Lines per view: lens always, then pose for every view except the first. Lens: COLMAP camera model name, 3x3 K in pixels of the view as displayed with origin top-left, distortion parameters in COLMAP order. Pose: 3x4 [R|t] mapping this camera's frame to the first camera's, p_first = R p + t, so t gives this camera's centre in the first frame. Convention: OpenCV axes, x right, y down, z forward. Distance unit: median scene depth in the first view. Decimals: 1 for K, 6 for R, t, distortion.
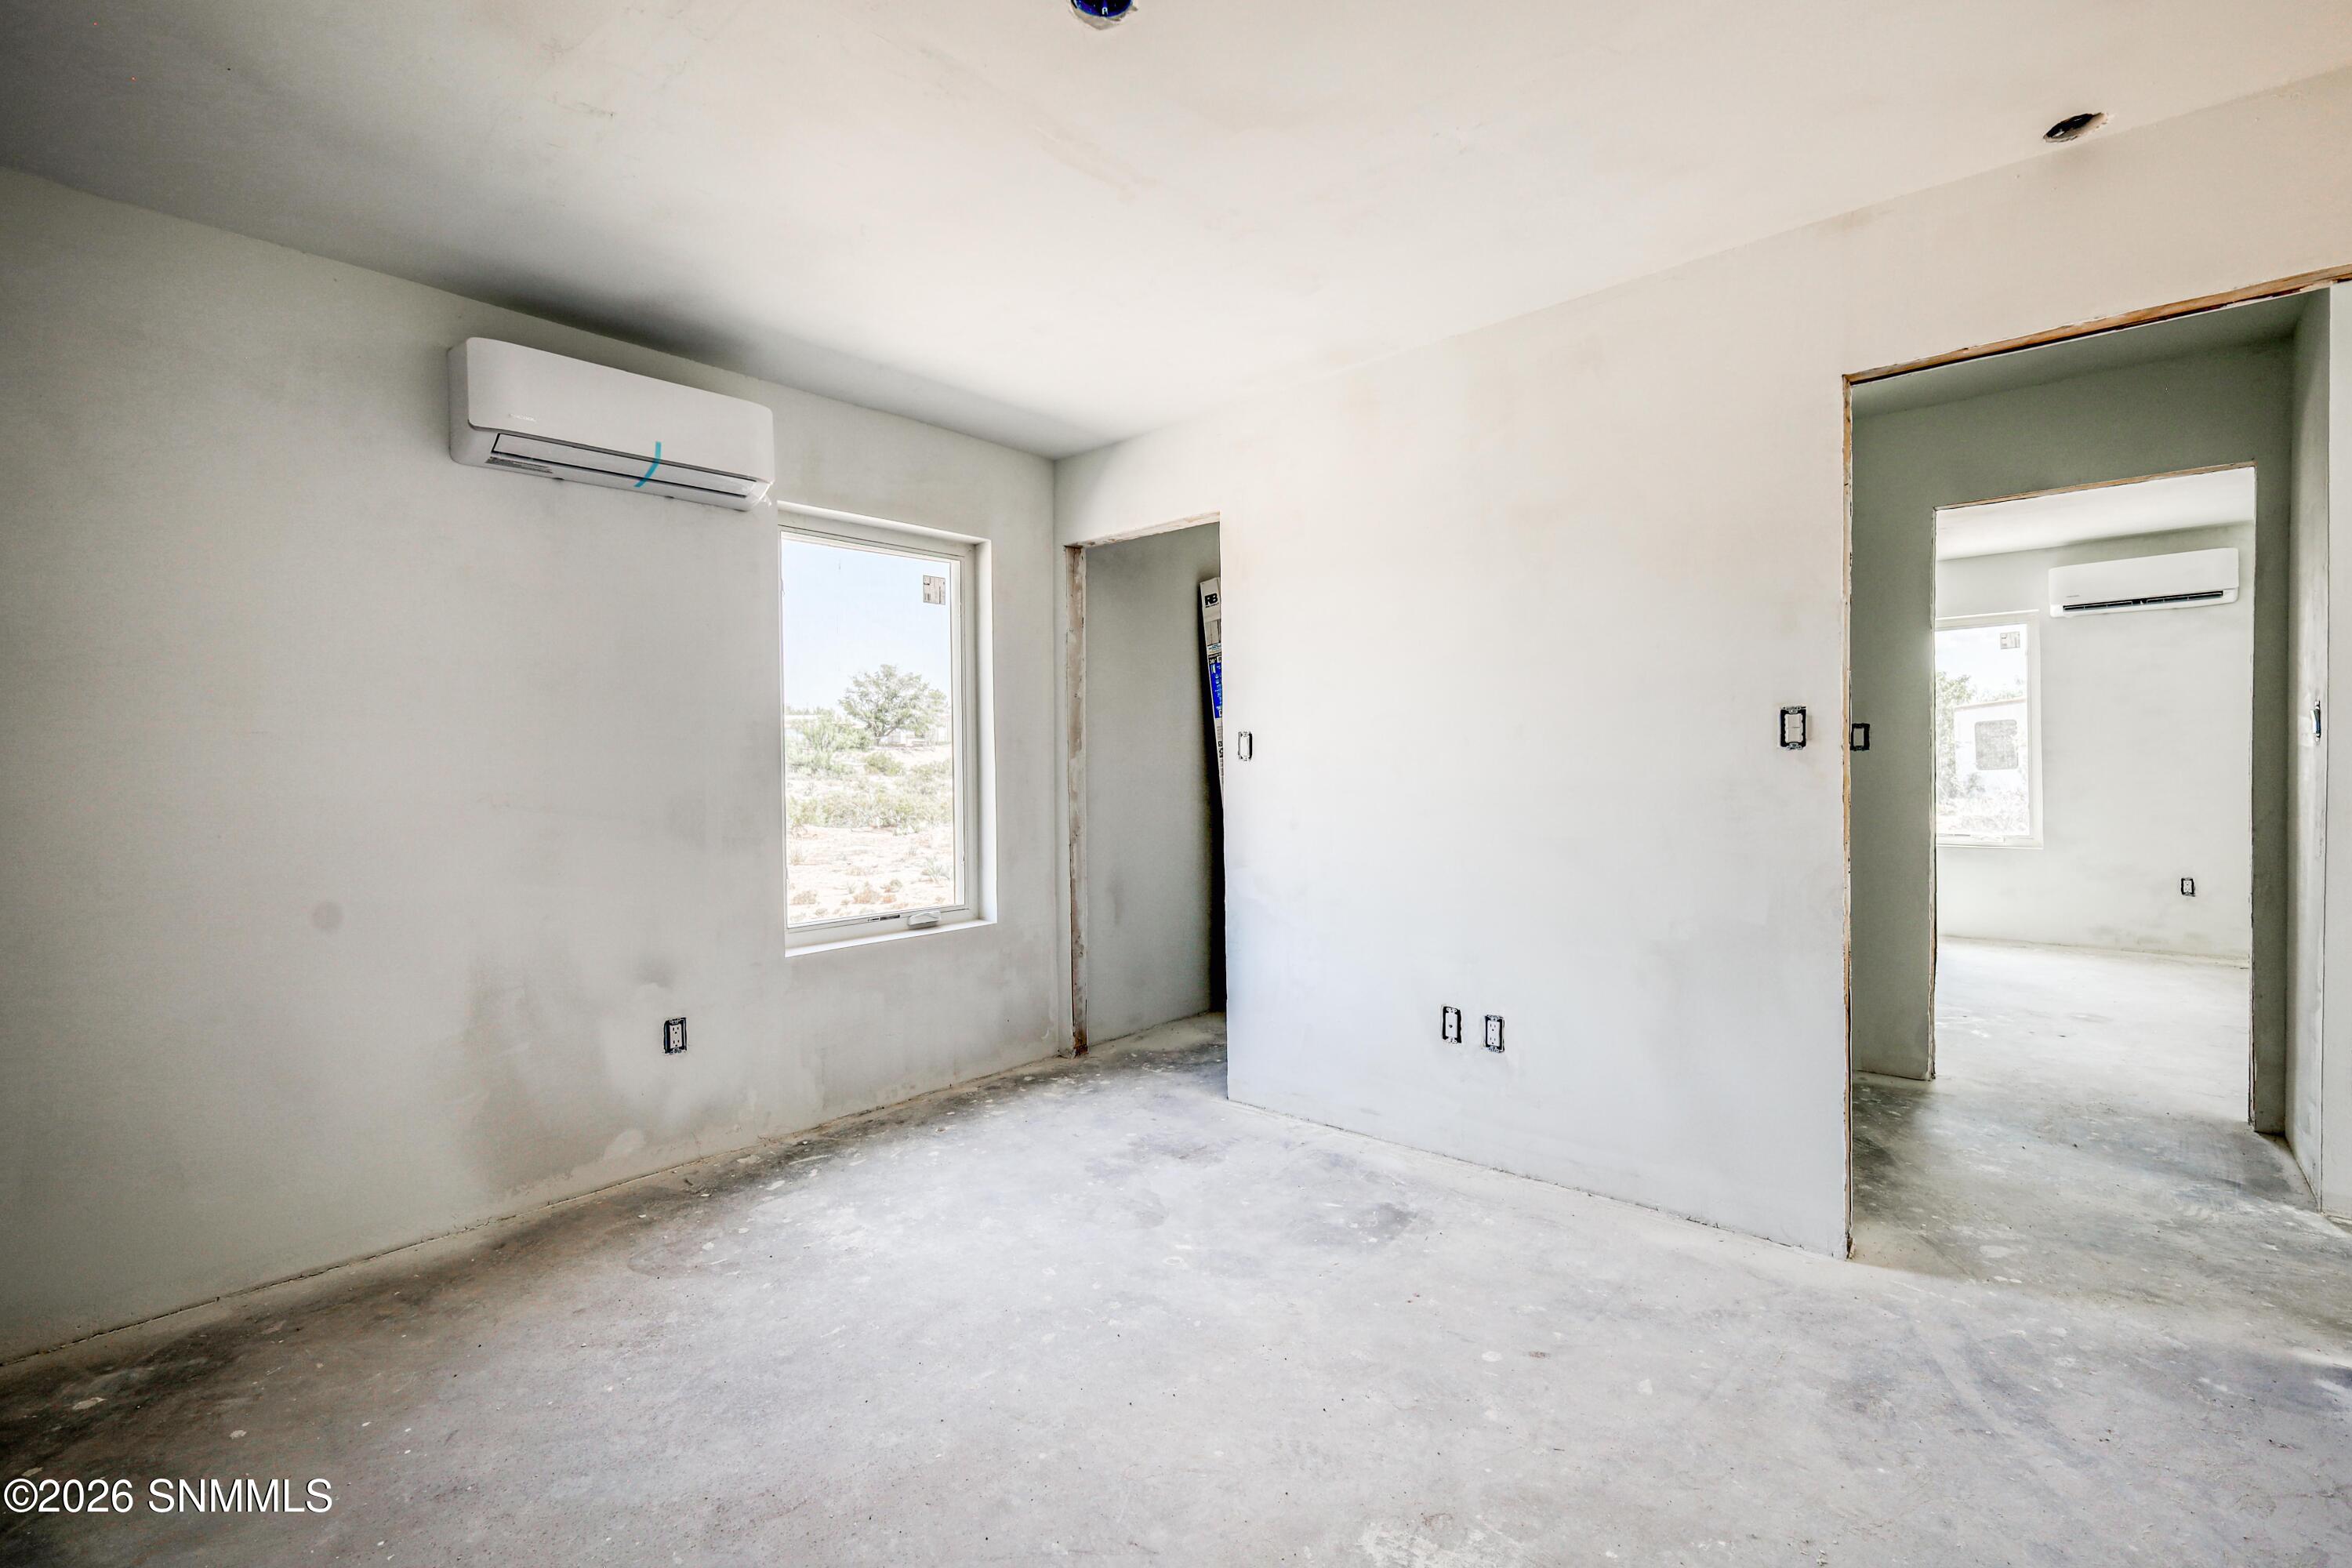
lens RADIAL K [[1036.6, 0, 1178.0], [0, 1036.6, 797.4], [0, 0, 1]] dist [0.004724, -0.000108]
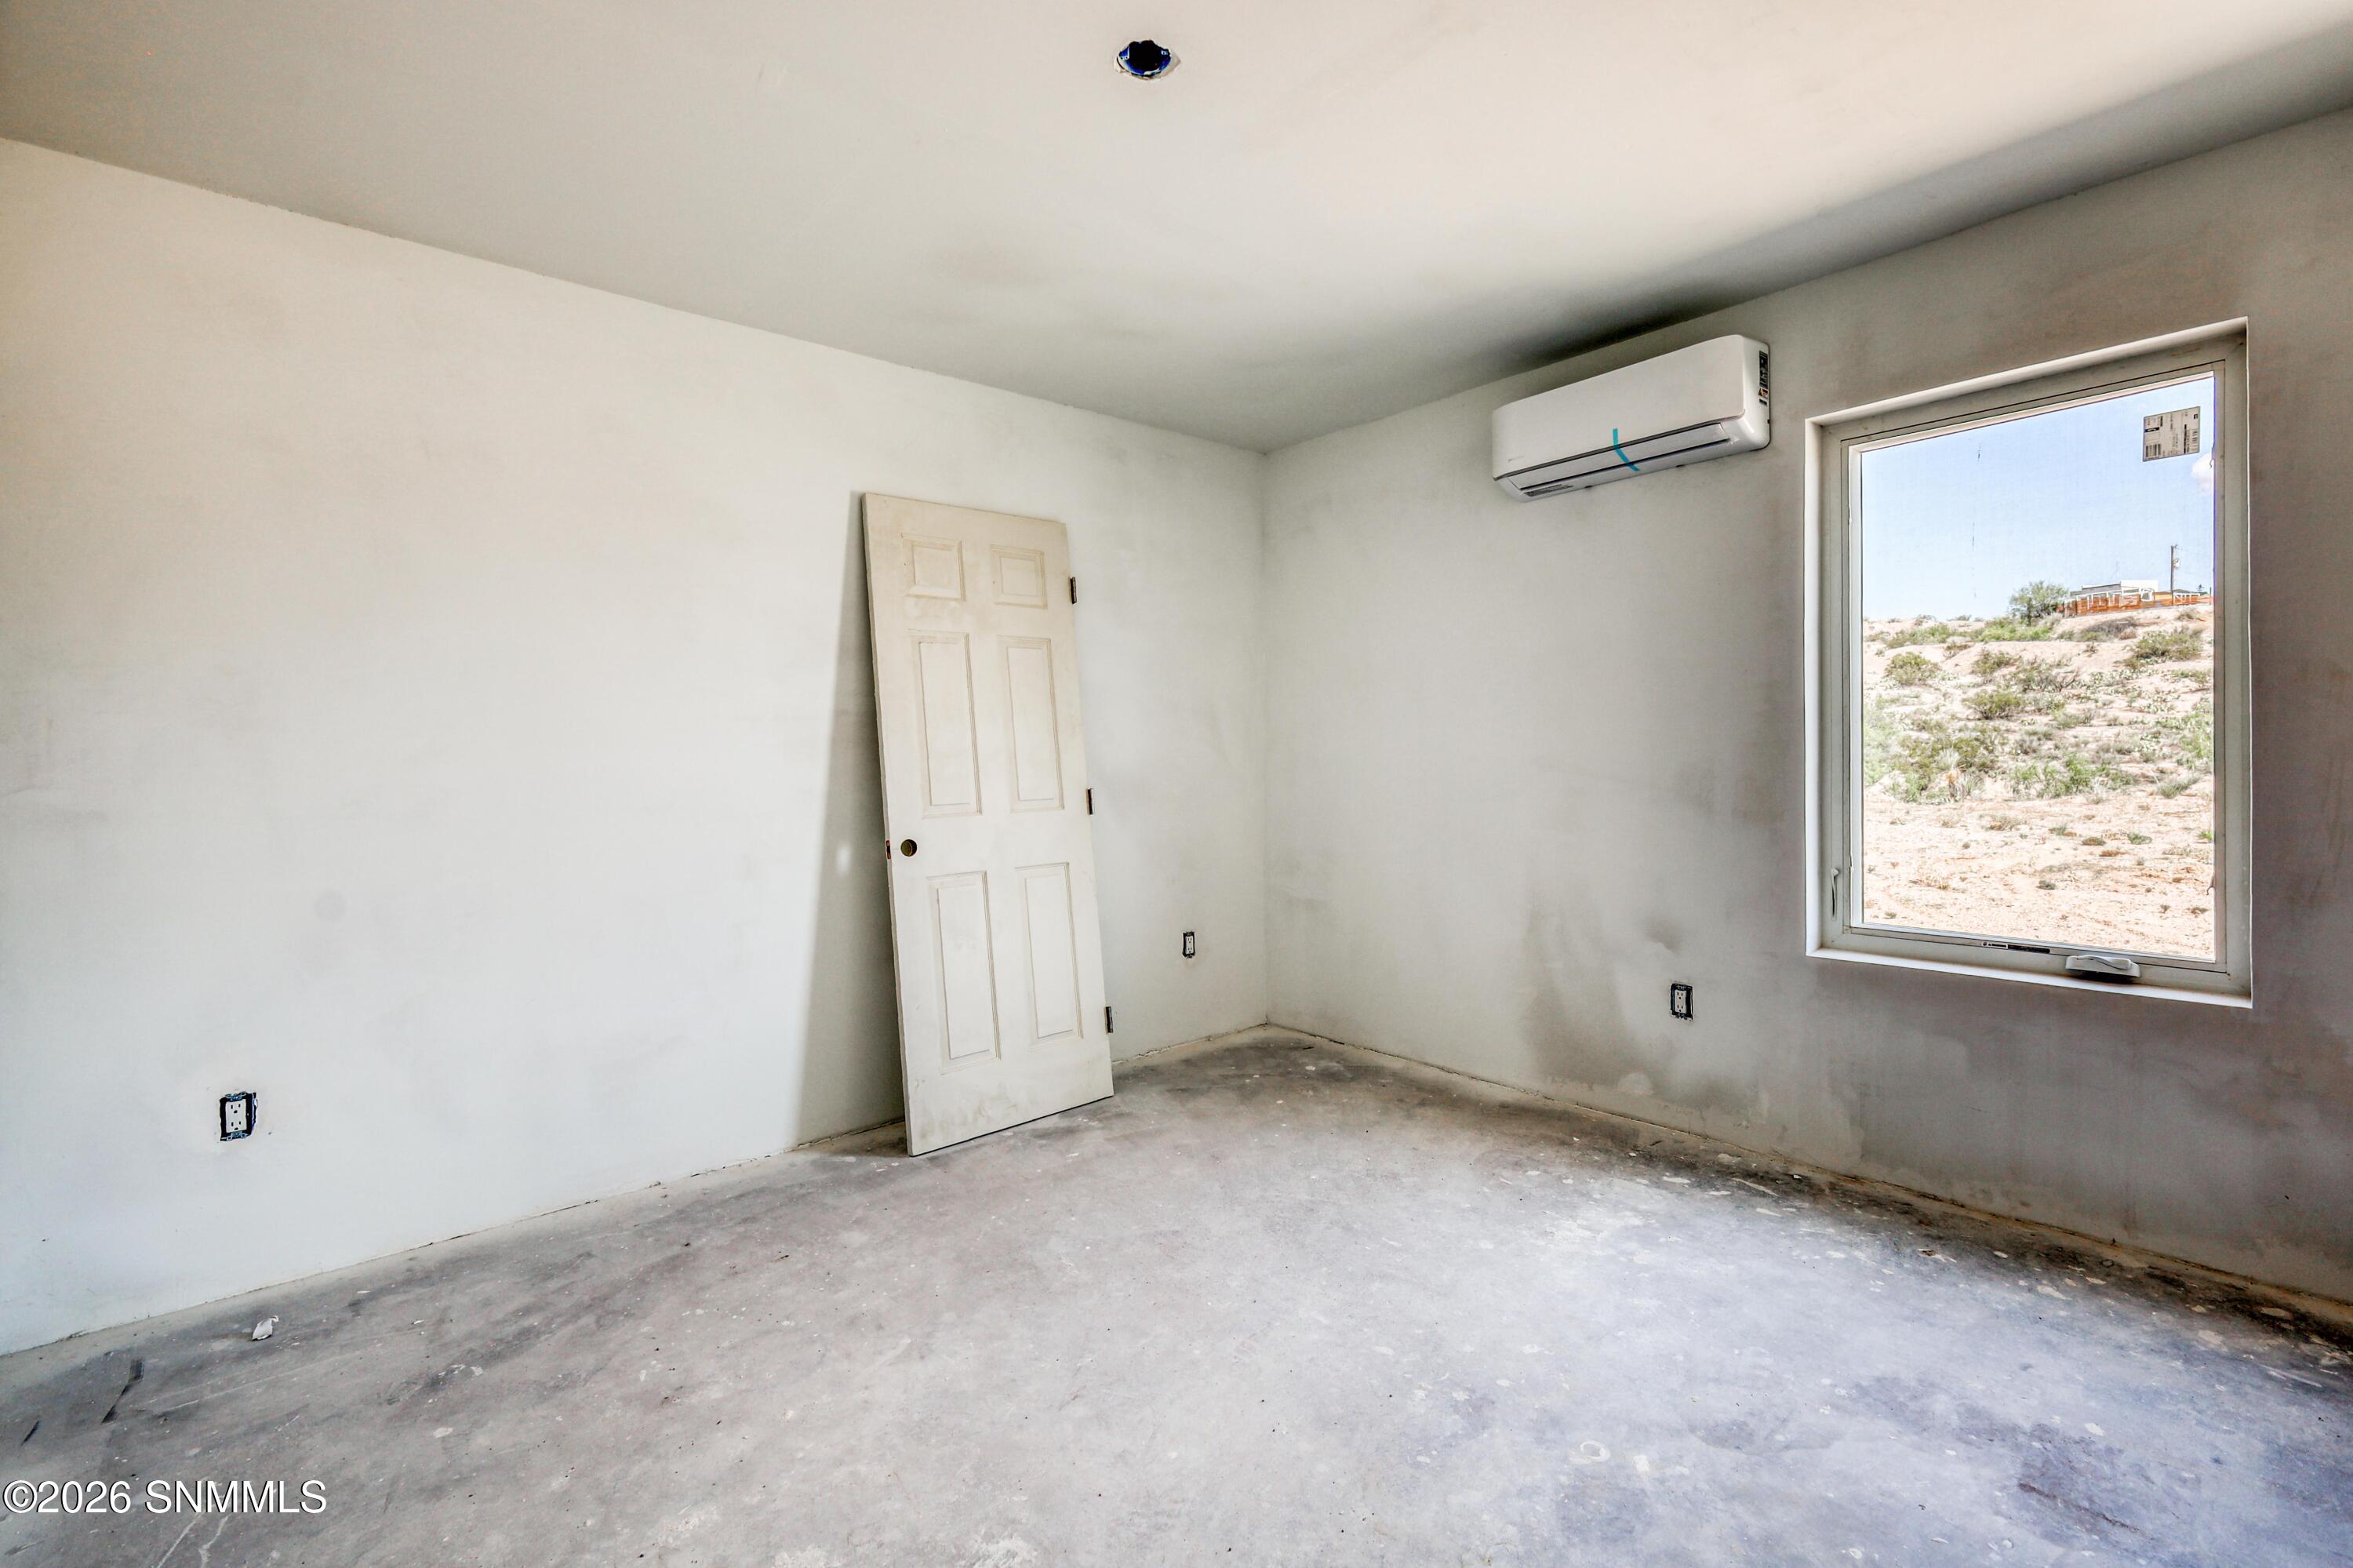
lens RADIAL K [[1037.1, 0, 1196.3], [0, 1037.1, 777.8], [0, 0, 1]] dist [0.004724, -0.000108]
pose [[-0.119440, 0.041910, -0.991956, 0.597343], [-0.010840, 0.998994, 0.043513, -0.027794], [0.992782, 0.015950, -0.118865, 0.689116]]
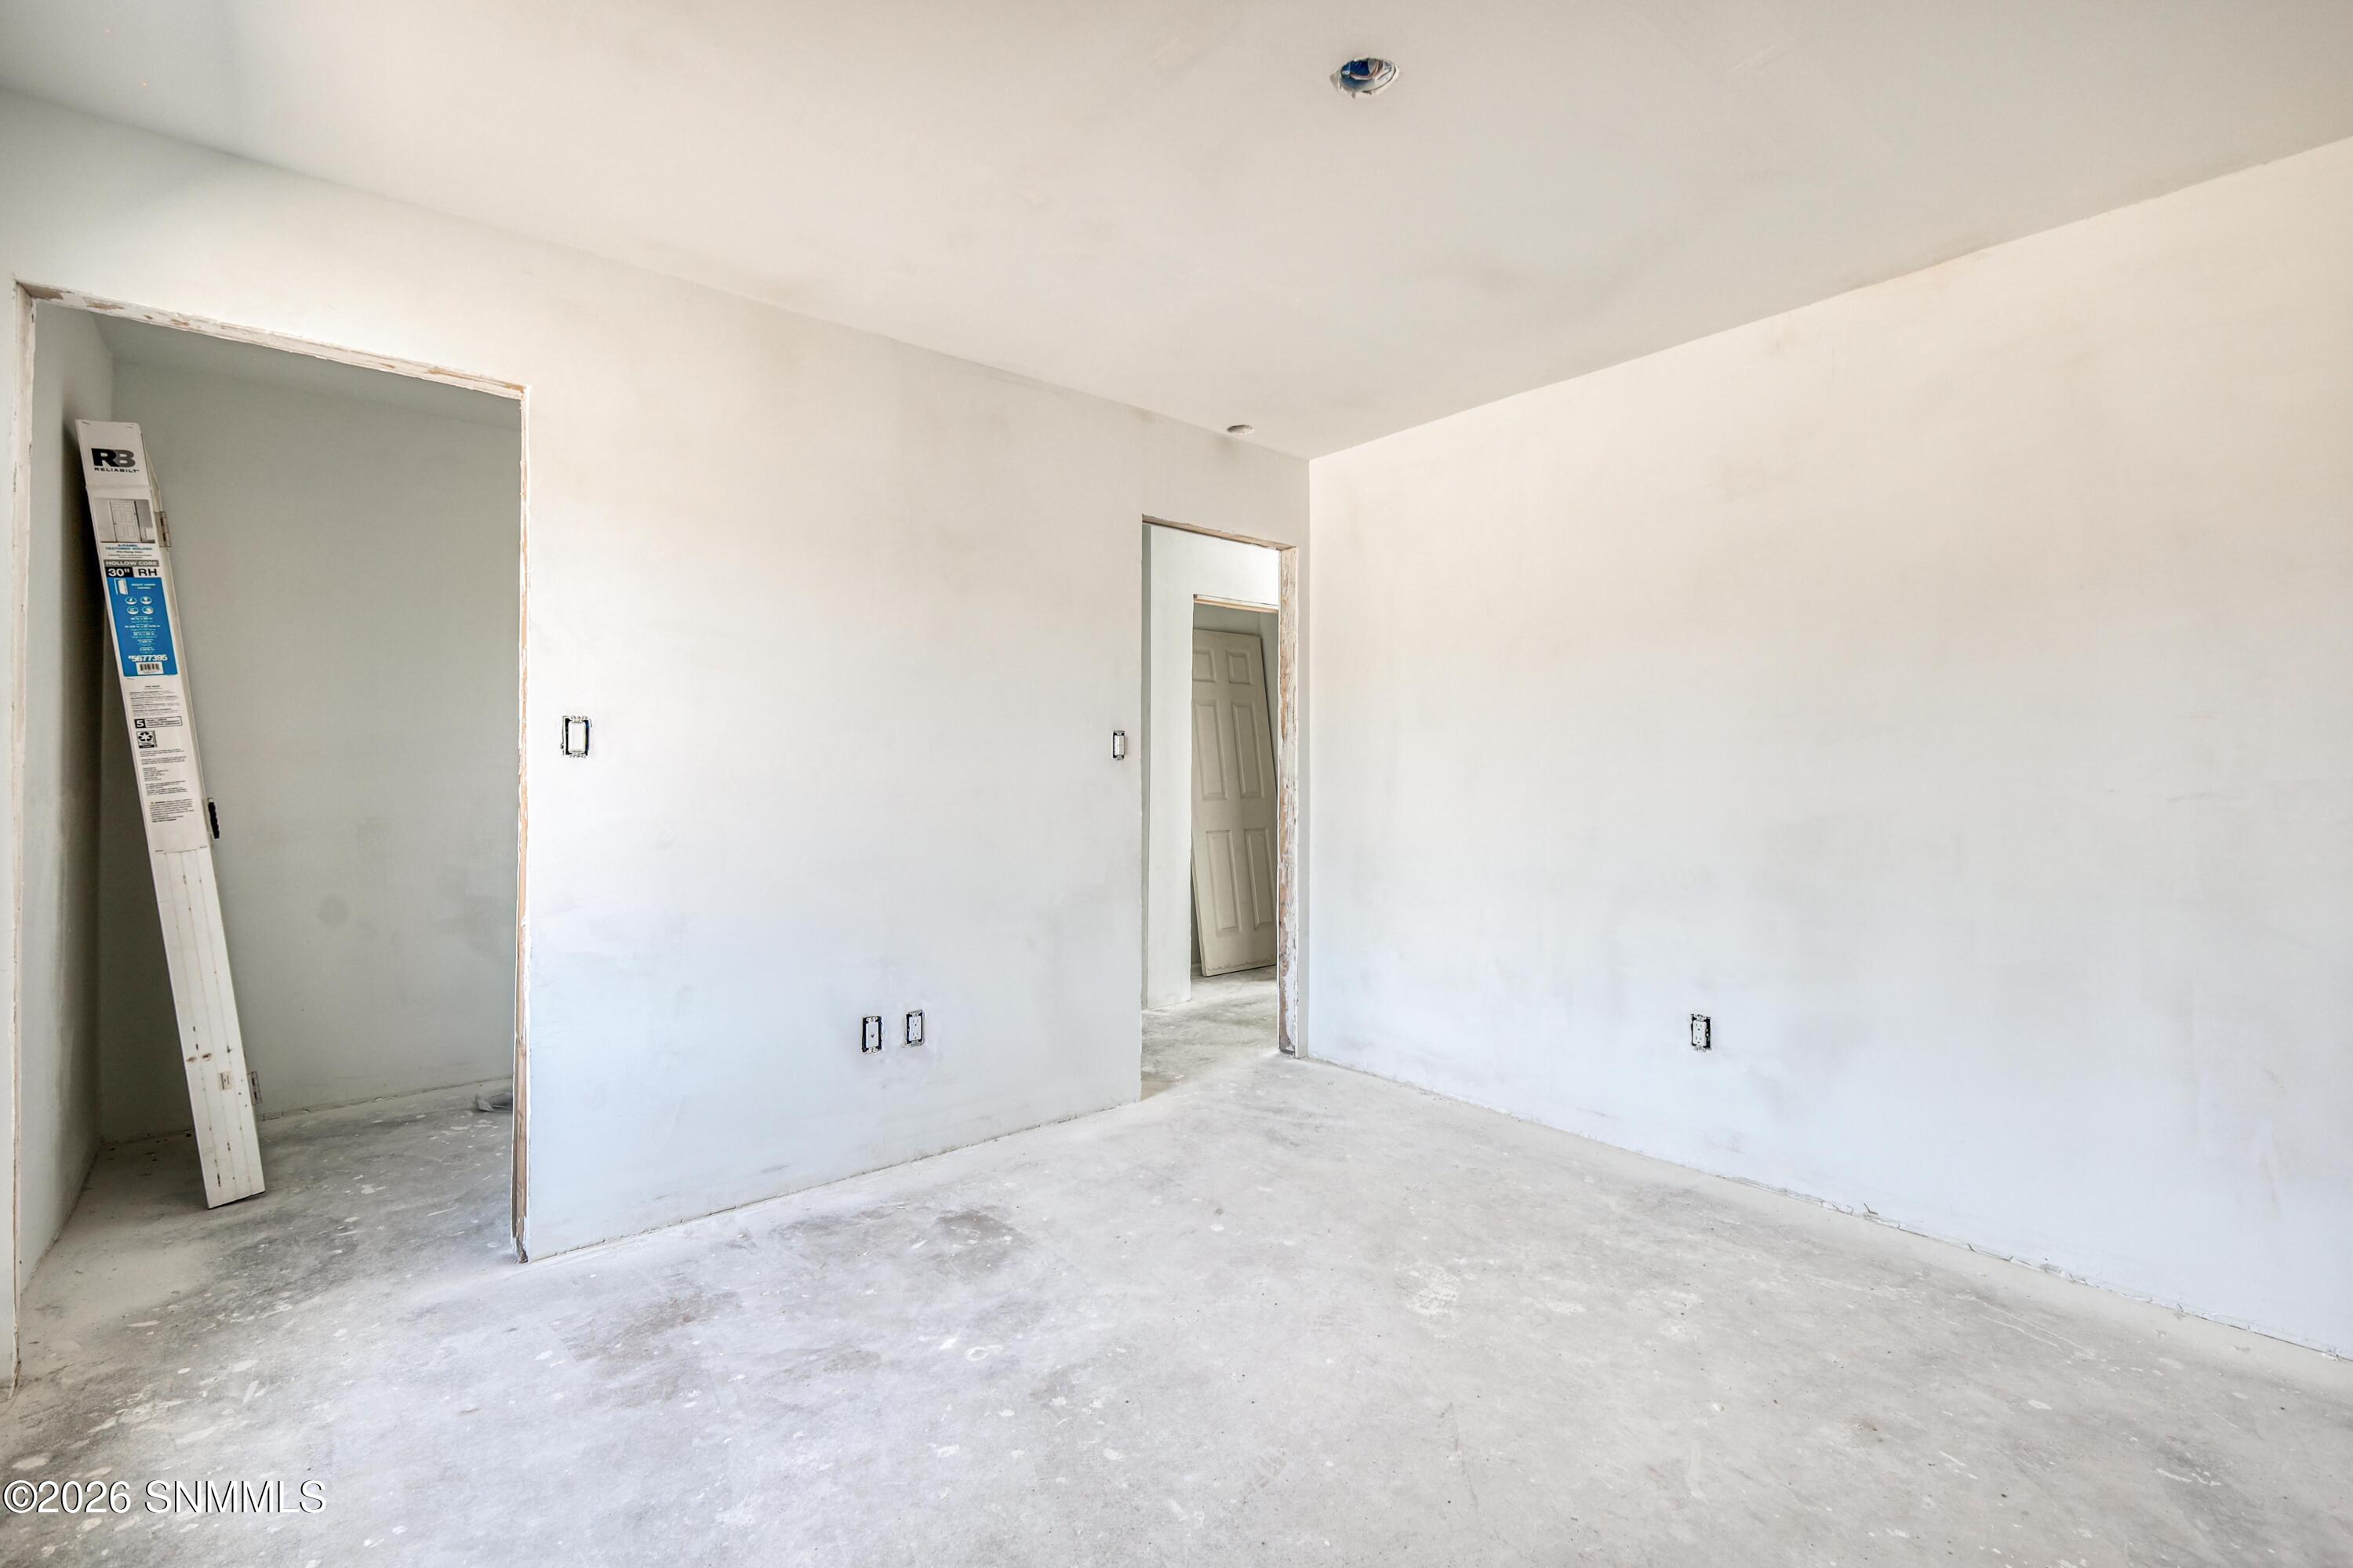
lens RADIAL K [[1037.1, 0, 1154.8], [0, 1037.1, 783.7], [0, 0, 1]] dist [0.004724, -0.000108]
pose [[0.154145, -0.001732, 0.988047, -0.689647], [0.026430, 0.999648, -0.002371, -0.006750], [-0.987695, 0.026479, 0.154136, 0.609379]]
